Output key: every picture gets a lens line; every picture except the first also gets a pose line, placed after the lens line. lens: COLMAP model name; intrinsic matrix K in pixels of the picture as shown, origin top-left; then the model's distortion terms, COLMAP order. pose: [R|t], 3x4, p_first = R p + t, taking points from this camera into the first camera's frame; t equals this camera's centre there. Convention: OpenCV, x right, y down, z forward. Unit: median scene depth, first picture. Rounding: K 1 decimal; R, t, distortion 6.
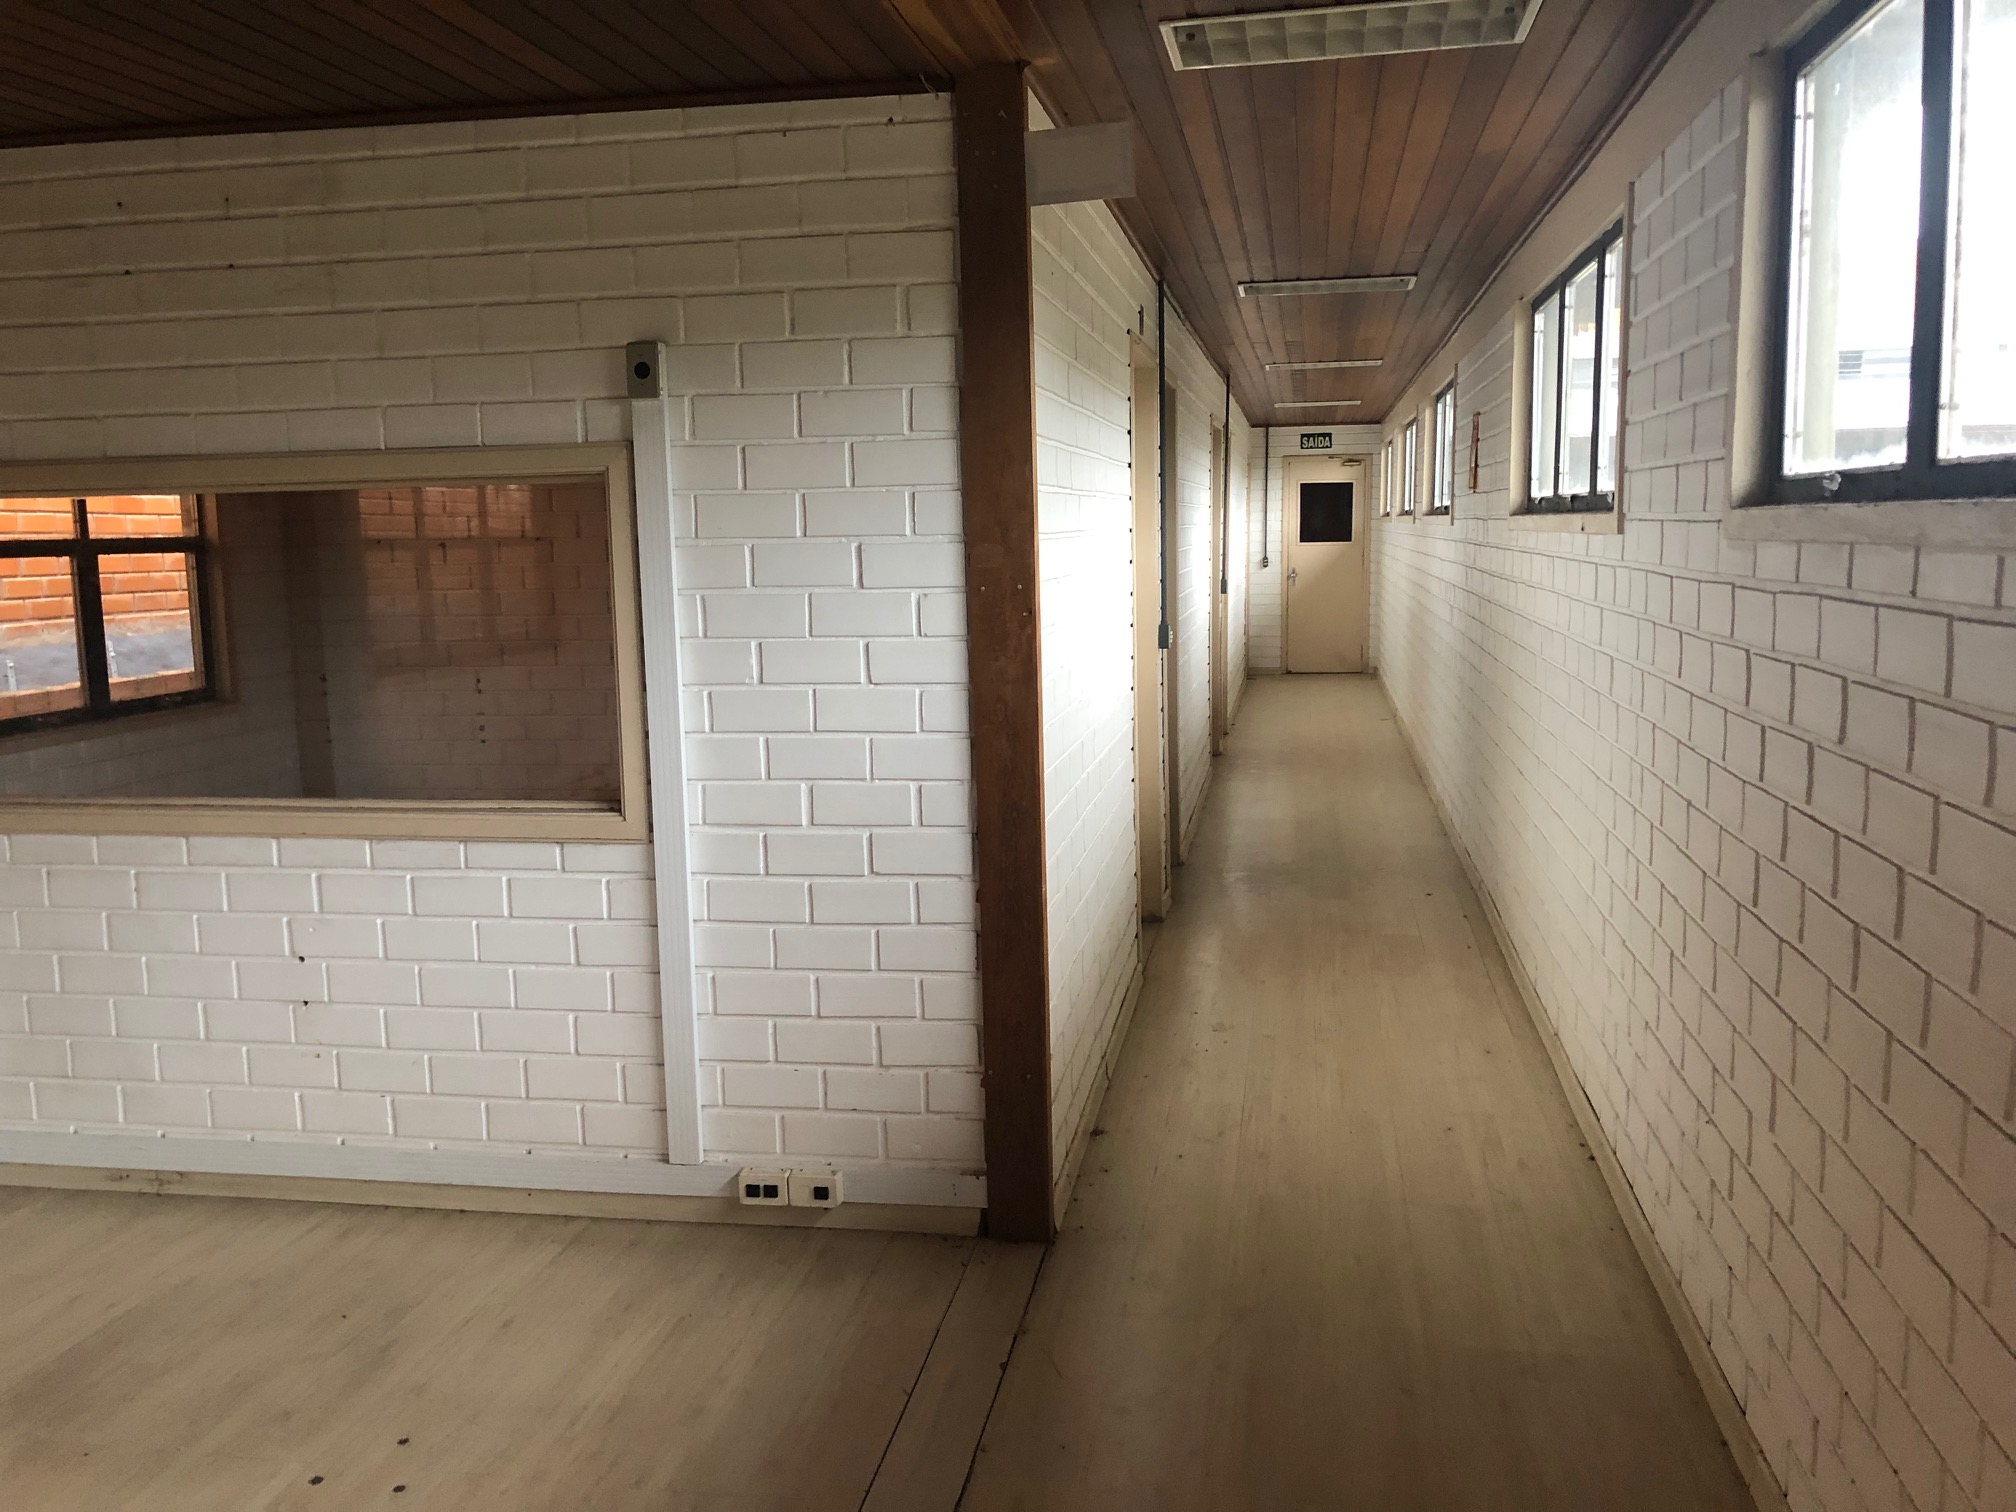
lens RADIAL K [[1666.7, 0, 997.5], [0, 1666.7, 751.4], [0, 0, 1]] dist [0.009109, -0.012257]
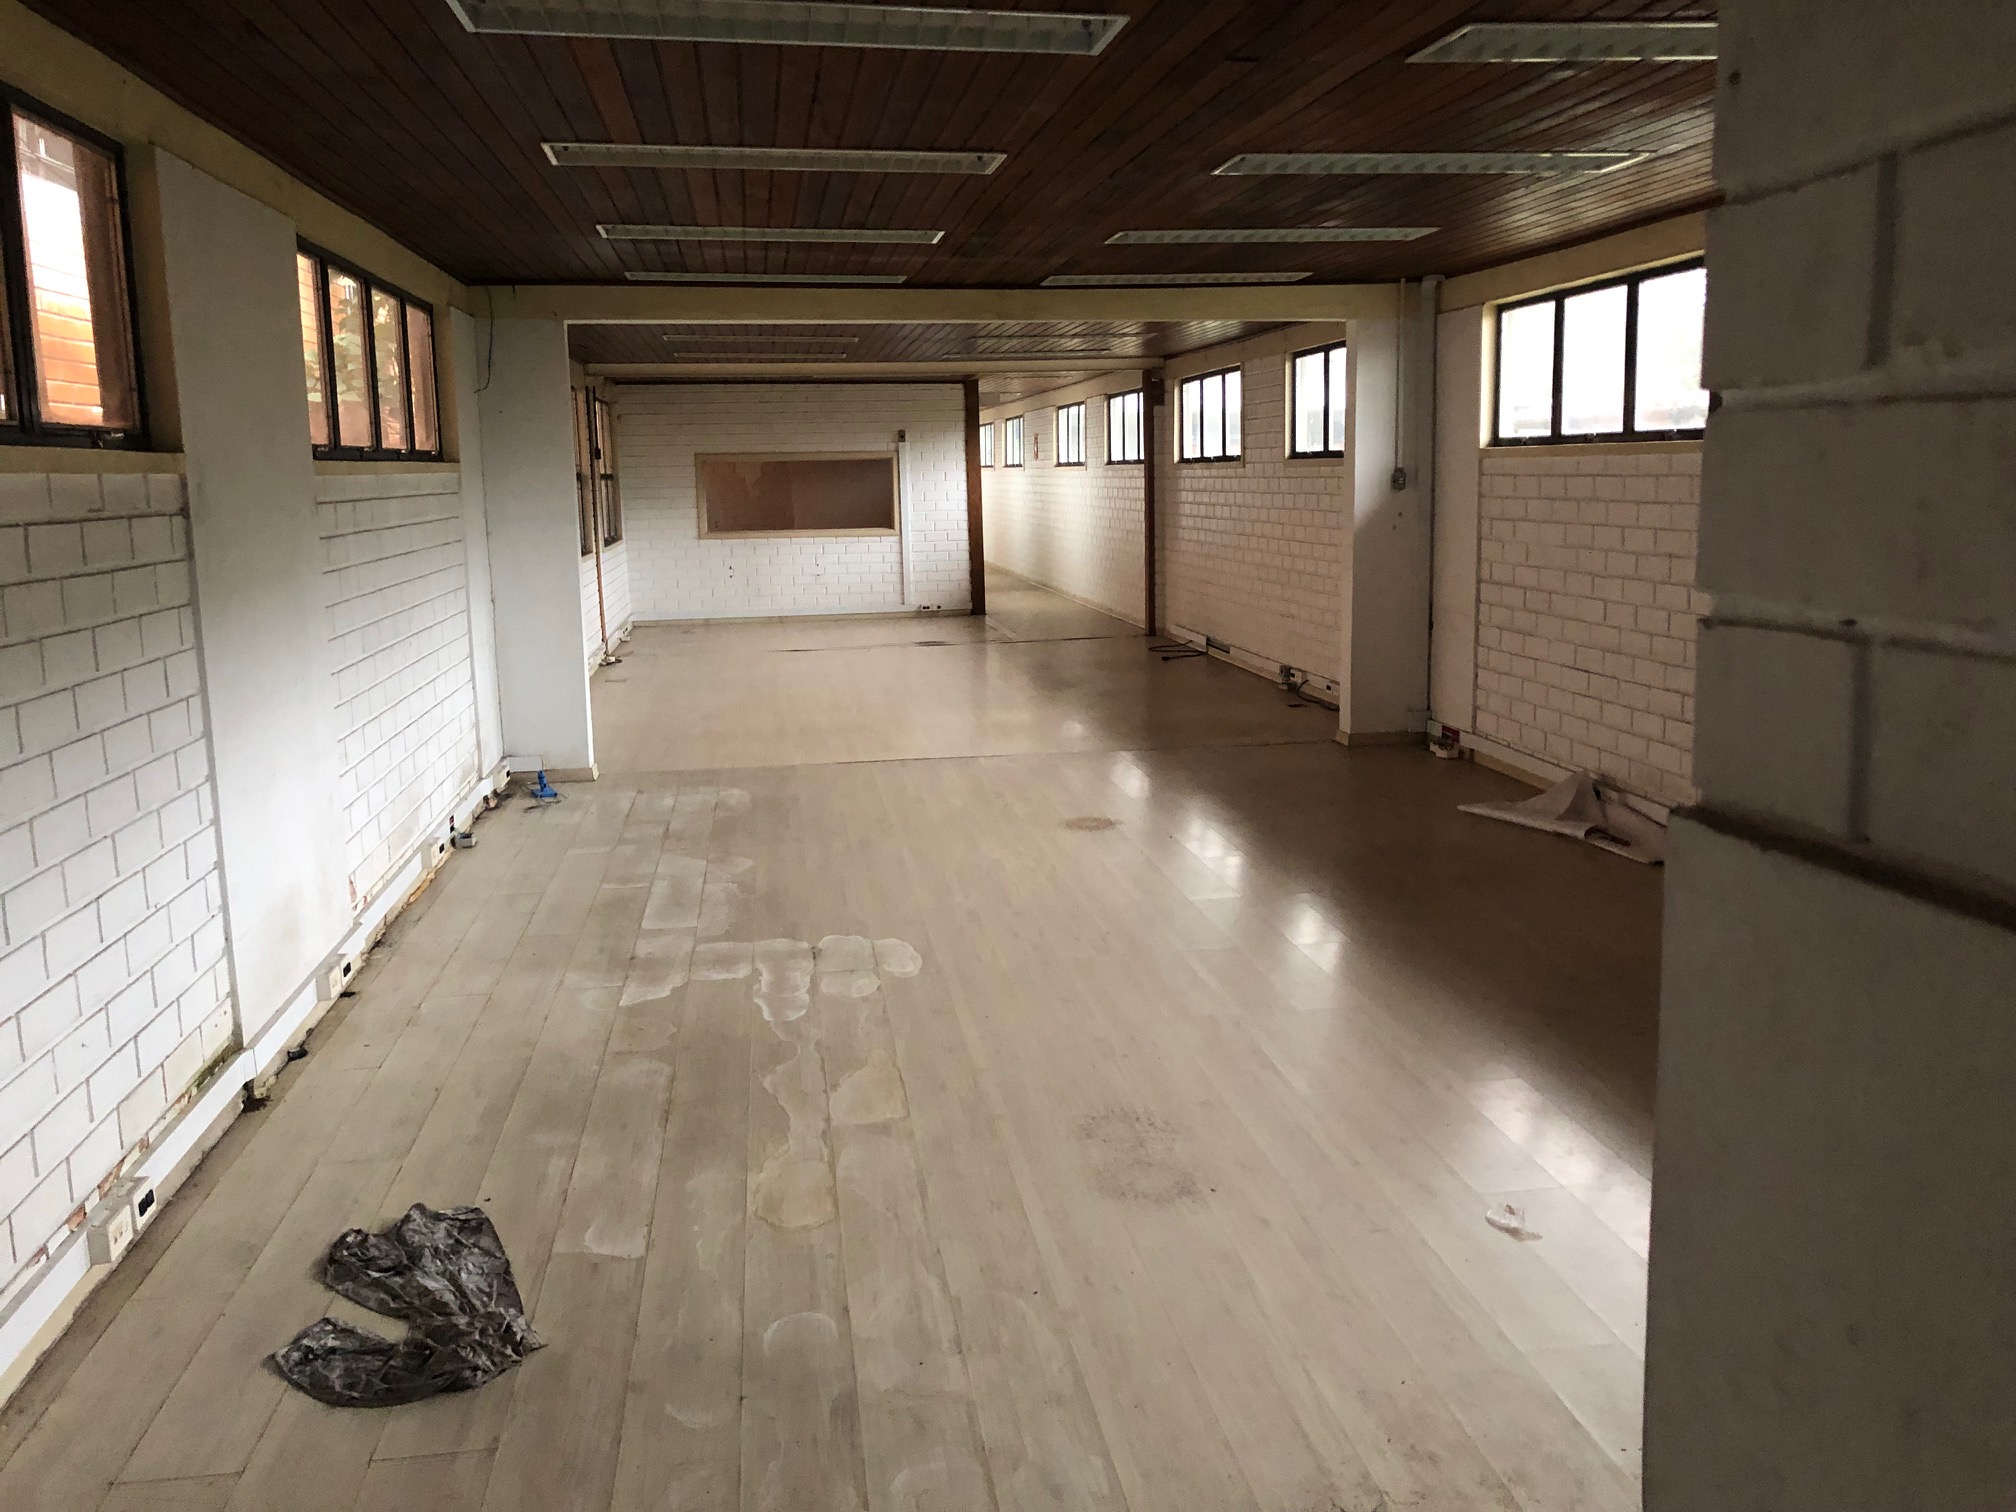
lens RADIAL K [[1666.7, 0, 1009.9], [0, 1666.7, 757.9], [0, 0, 1]] dist [0.009109, -0.012257]
pose [[0.943984, -0.055142, 0.325351, -1.484755], [0.045781, 0.998289, 0.036366, 0.526455], [-0.326799, -0.019434, 0.944894, -3.580456]]
